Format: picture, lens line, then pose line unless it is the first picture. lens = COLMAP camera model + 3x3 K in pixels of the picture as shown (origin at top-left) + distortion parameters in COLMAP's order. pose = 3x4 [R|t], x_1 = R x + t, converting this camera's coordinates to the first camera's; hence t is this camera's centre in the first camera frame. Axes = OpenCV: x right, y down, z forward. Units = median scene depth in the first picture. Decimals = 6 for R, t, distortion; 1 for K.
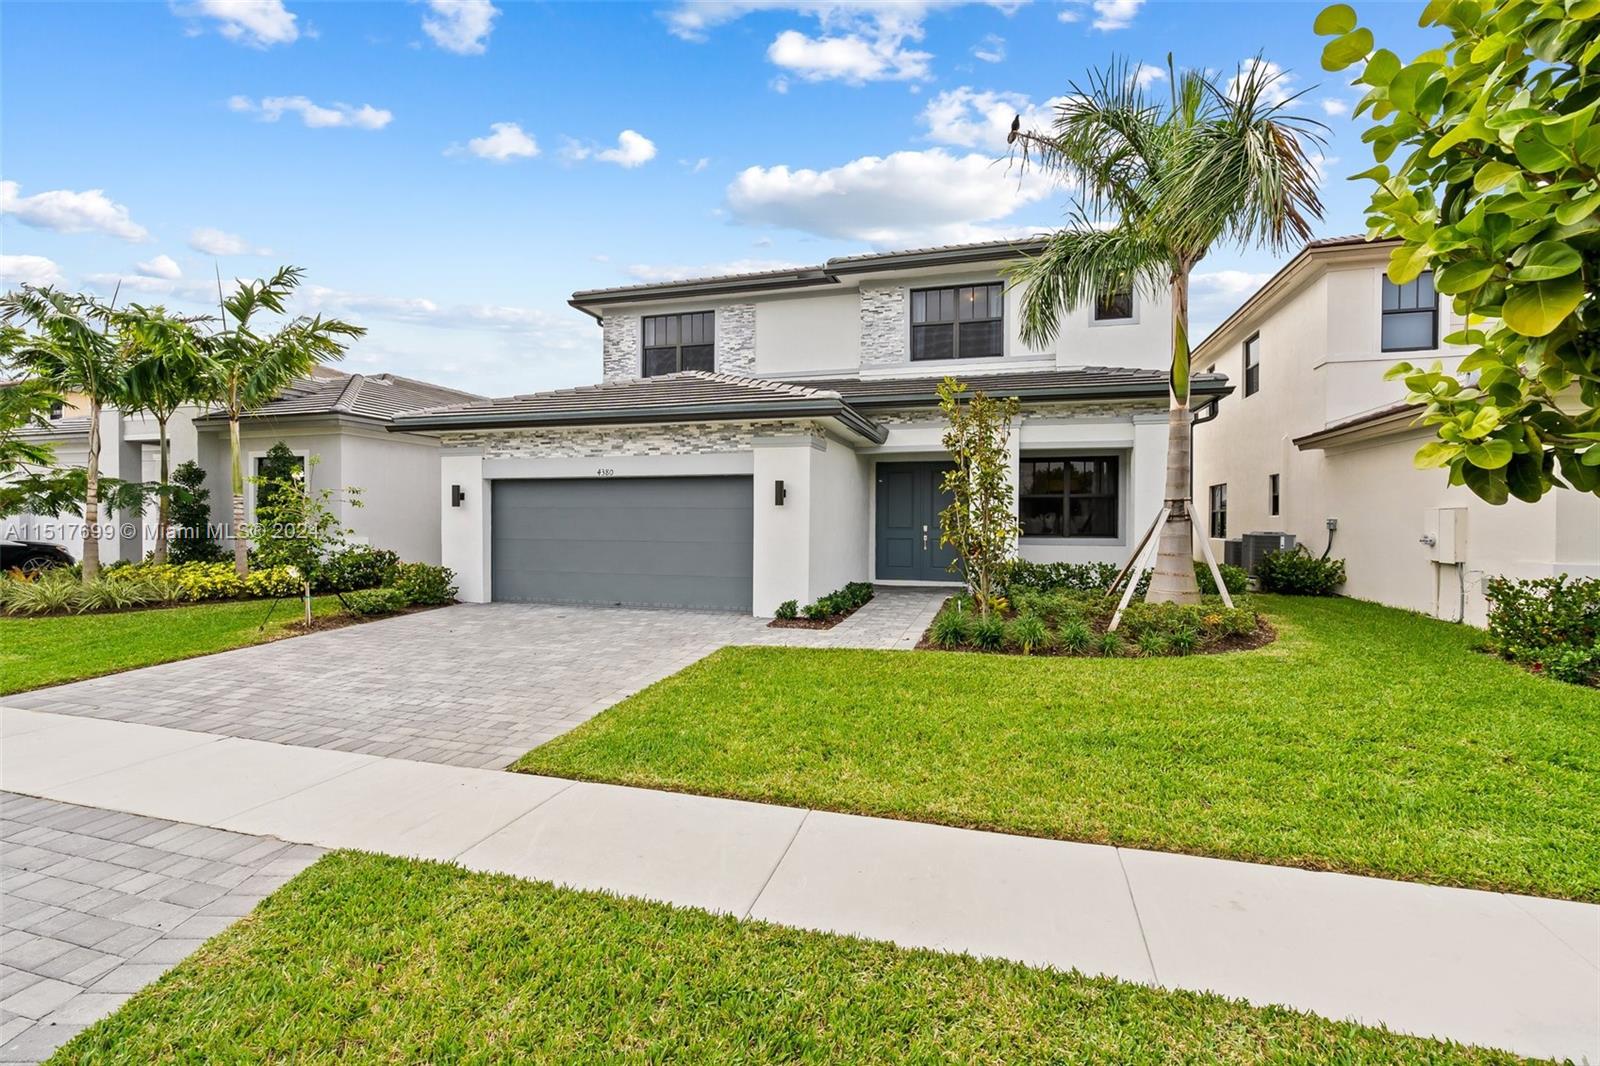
lens RADIAL K [[721.0, 0, 797.5], [0, 721.0, 531.1], [0, 0, 1]] dist [-0.005147, 0.001563]
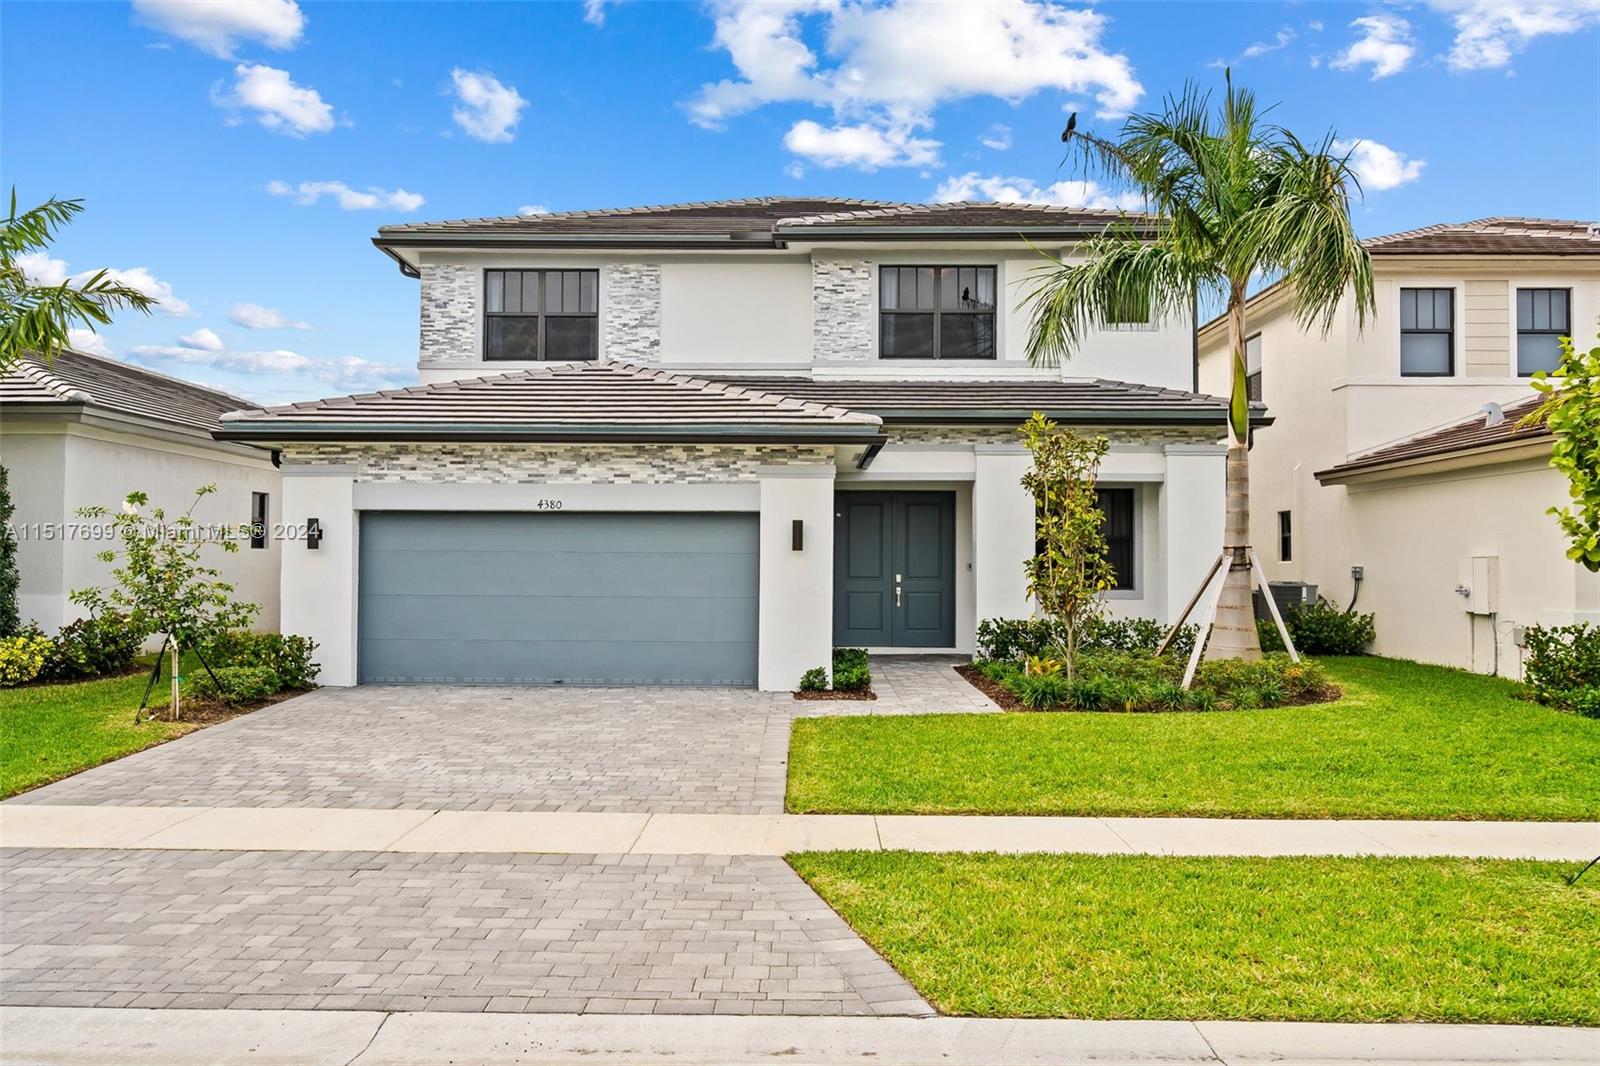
lens RADIAL K [[1254.1, 0, 795.0], [0, 1254.1, 533.6], [0, 0, 1]] dist [0.010744, -0.003488]
pose [[0.962584, 0.007406, 0.270884, -0.356454], [0.002779, 0.999304, -0.037197, -0.002230], [-0.270971, 0.036558, 0.961893, -0.304419]]
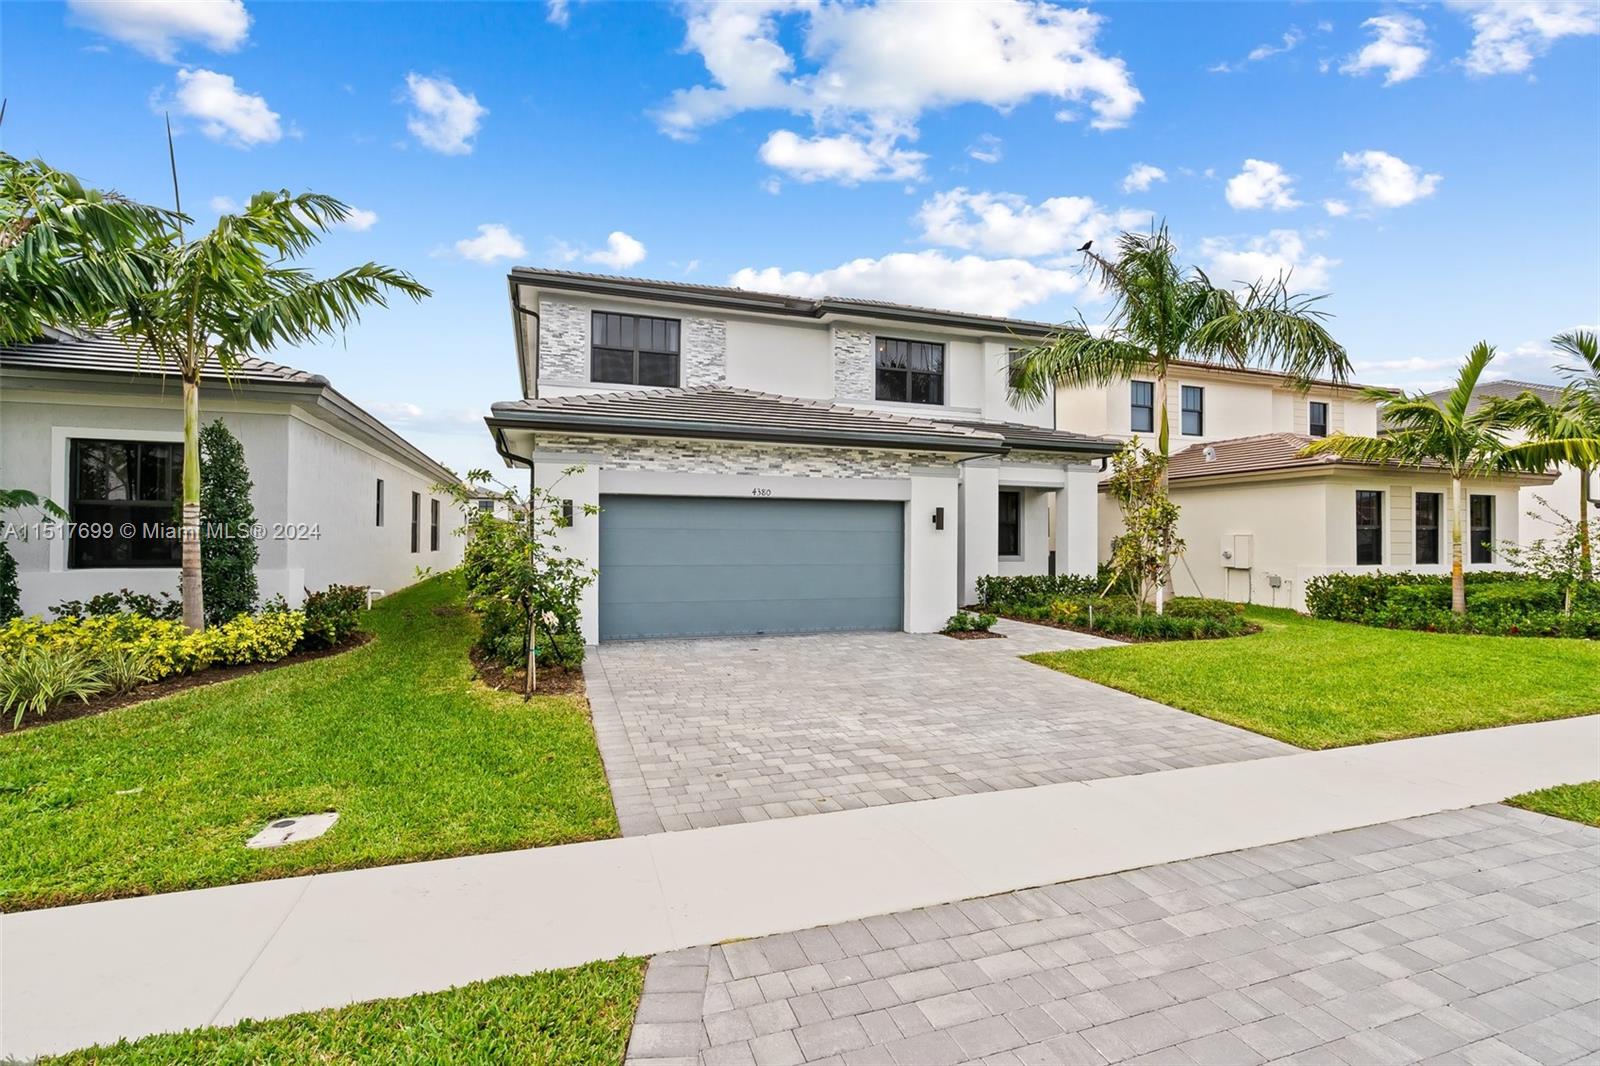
lens RADIAL K [[721.0, 0, 797.5], [0, 721.0, 531.1], [0, 0, 1]] dist [-0.005147, 0.001563]
pose [[0.812036, 0.006979, 0.583565, -0.739441], [0.006365, 0.999763, -0.020813, -0.010549], [-0.583572, 0.020615, 0.811799, 0.201471]]
